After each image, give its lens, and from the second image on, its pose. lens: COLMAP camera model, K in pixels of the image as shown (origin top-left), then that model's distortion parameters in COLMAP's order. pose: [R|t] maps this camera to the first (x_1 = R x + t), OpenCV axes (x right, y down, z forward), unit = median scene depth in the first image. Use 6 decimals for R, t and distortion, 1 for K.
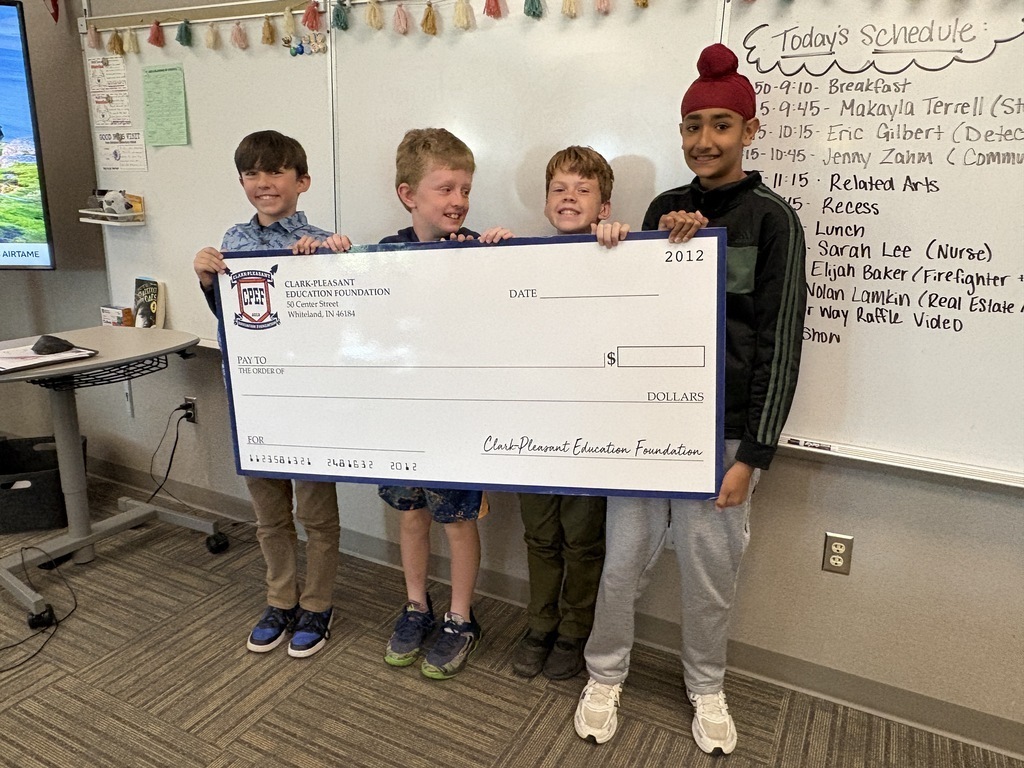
lens RADIAL K [[742.3, 0, 513.3], [0, 742.3, 384.2], [0, 0, 1]] dist [-0.002161, 0.003257]
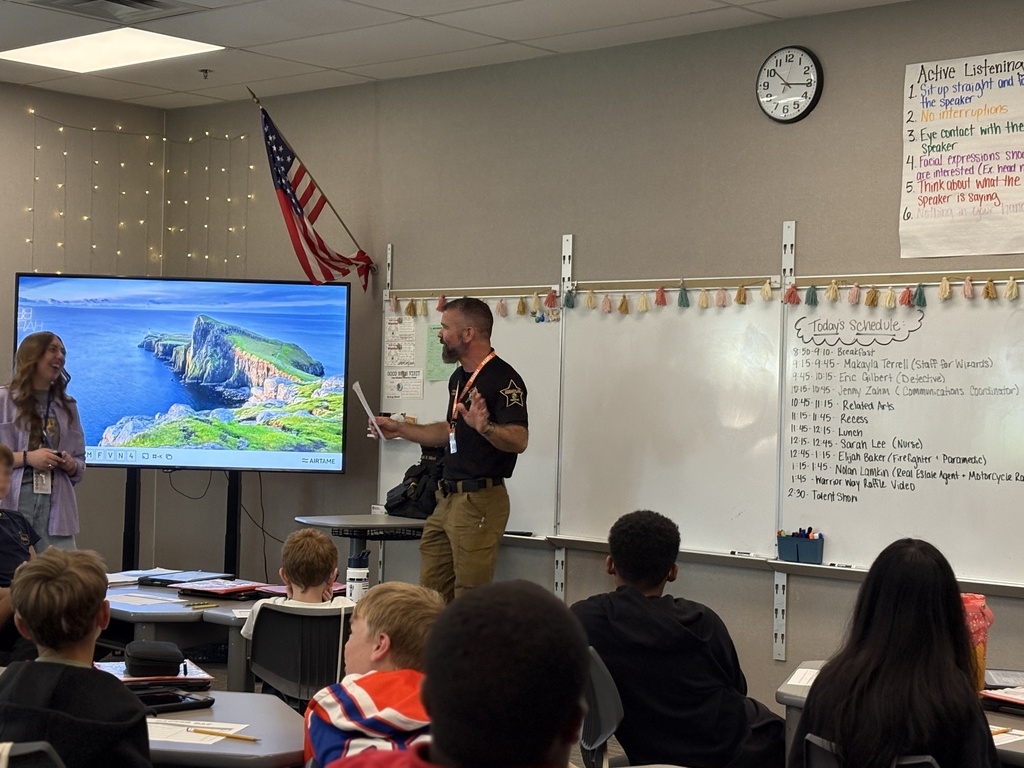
lens RADIAL K [[1840.3, 0, 512.0], [0, 1840.3, 384.2], [0, 0, 1]] dist [-0.012278, 0.000000]
pose [[0.964093, -0.007133, -0.265471, 0.691003], [-0.066159, 0.961671, -0.266104, 0.718018], [0.257194, 0.274112, 0.926668, -2.618735]]
